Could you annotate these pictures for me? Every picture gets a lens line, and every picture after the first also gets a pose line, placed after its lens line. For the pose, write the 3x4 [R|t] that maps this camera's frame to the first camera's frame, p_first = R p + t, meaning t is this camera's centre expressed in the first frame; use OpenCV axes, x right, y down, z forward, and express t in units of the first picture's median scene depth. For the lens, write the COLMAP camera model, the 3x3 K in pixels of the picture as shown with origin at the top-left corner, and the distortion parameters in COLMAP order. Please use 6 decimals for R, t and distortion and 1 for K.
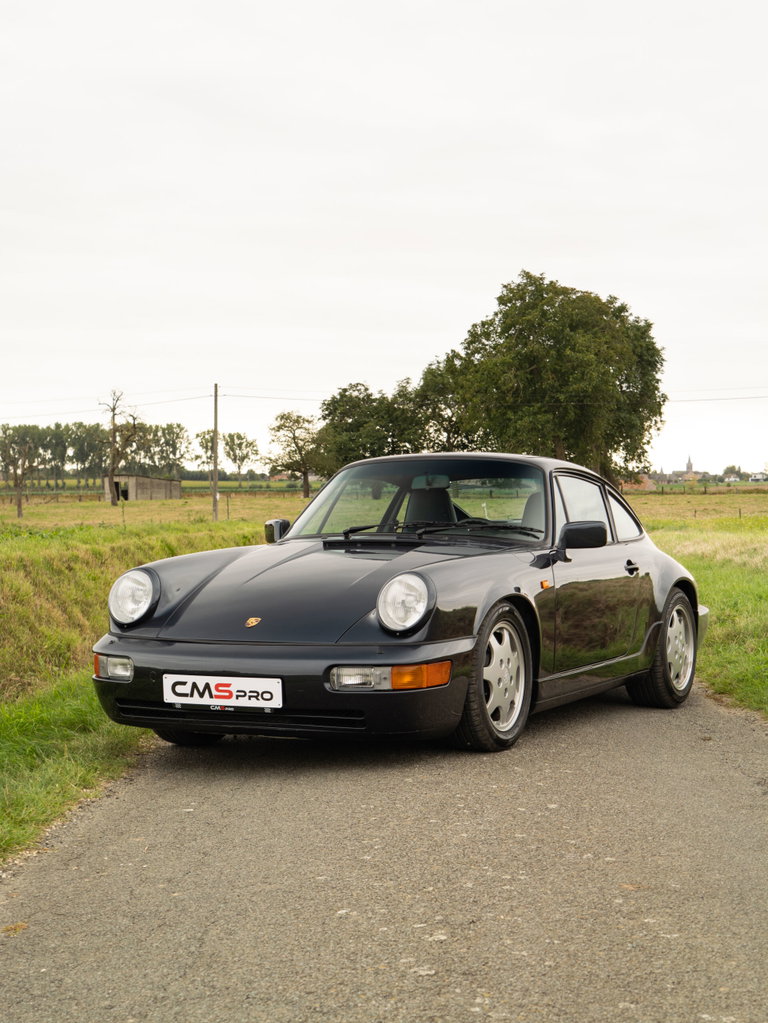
lens RADIAL K [[1786.4, 0, 410.2], [0, 1786.4, 466.3], [0, 0, 1]] dist [-0.035236, 0.000000]
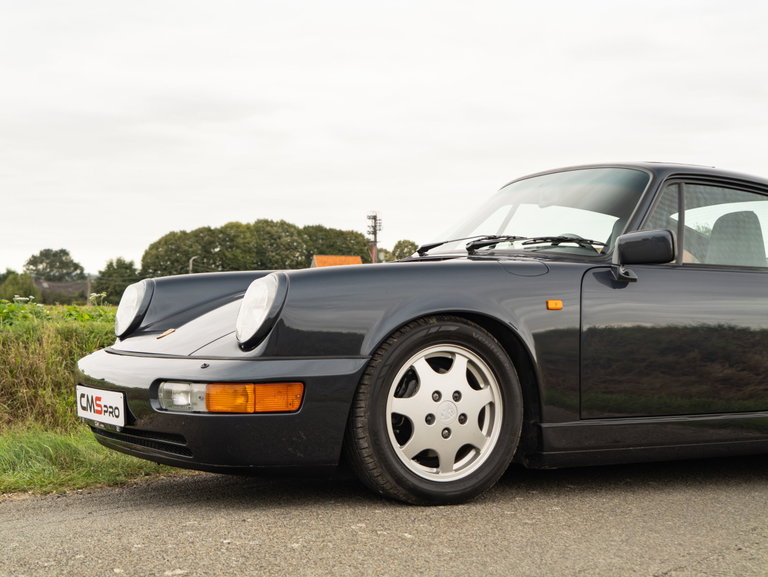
lens RADIAL K [[1341.1, 0, 419.6], [0, 1341.1, 272.7], [0, 0, 1]] dist [-0.035236, 0.000000]
pose [[0.826422, -0.005261, -0.563027, 0.390605], [-0.003370, 0.999892, -0.014289, 0.065582], [0.563041, 0.013706, 0.826315, 0.513006]]
